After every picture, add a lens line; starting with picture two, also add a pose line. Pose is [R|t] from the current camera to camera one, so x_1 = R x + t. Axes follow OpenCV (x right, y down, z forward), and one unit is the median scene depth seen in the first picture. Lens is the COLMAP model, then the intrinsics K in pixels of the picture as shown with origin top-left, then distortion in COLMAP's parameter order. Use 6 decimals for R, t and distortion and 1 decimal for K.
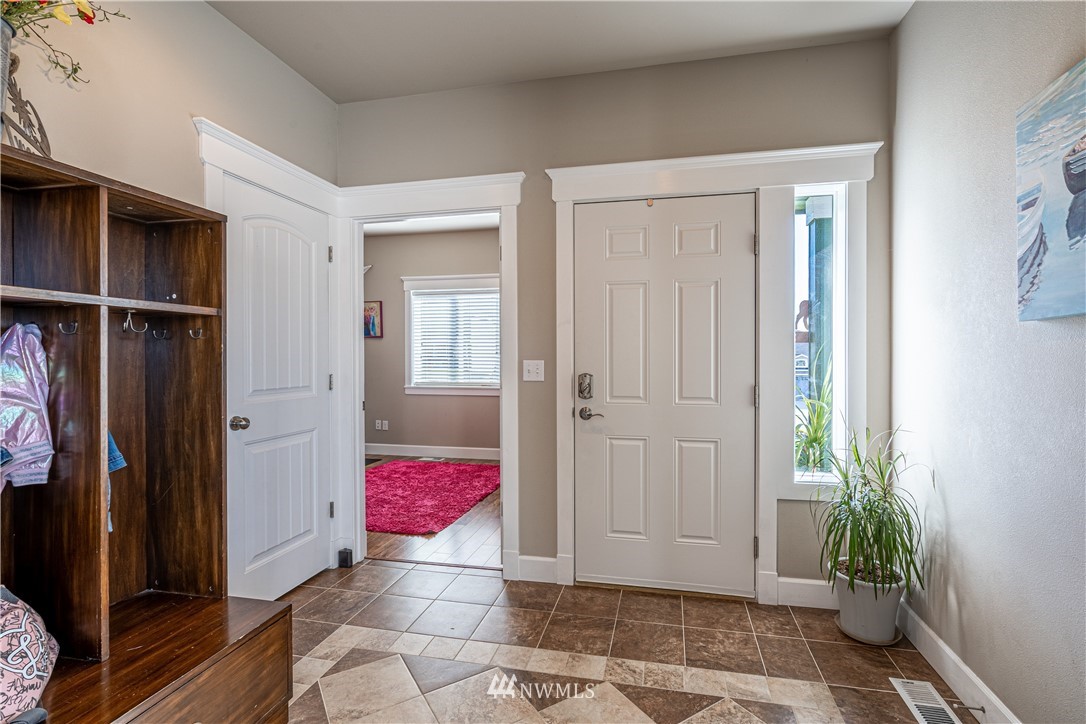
lens RADIAL K [[500.0, 0, 551.6], [0, 500.0, 366.4], [0, 0, 1]] dist [-0.003870, 0.000085]
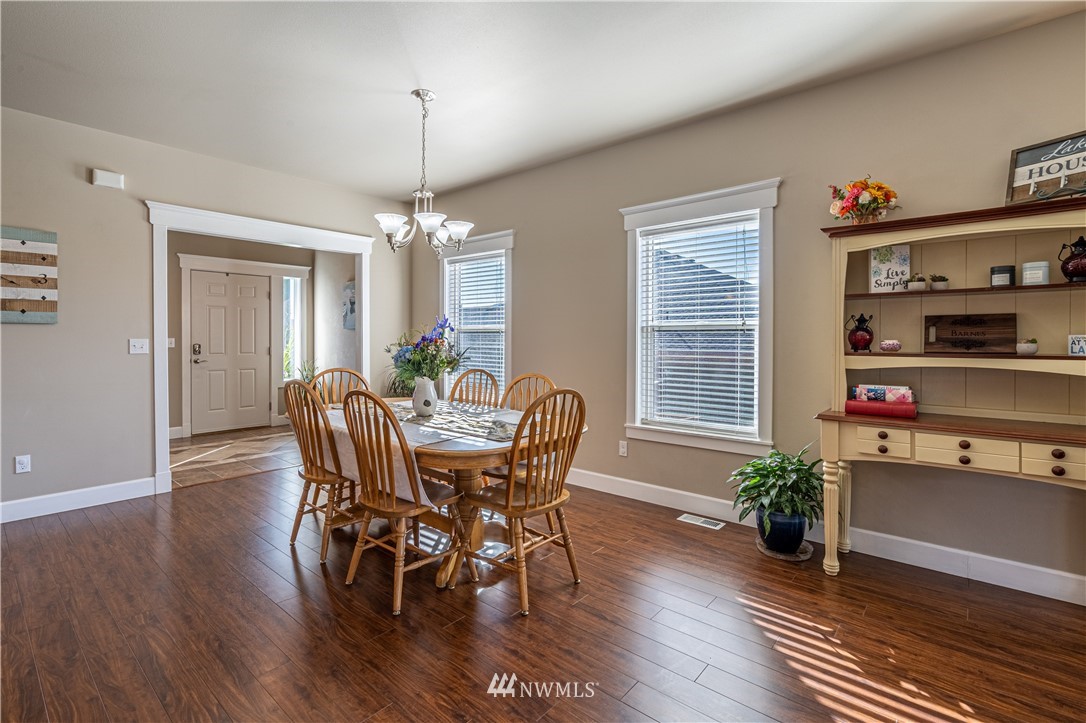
lens RADIAL K [[505.0, 0, 544.6], [0, 505.0, 332.2], [0, 0, 1]] dist [-0.004022, -0.000464]
pose [[0.470647, 0.007817, 0.882287, -1.321878], [0.013211, 0.999786, -0.015905, 0.019664], [-0.882223, 0.019142, 0.470443, -1.629076]]
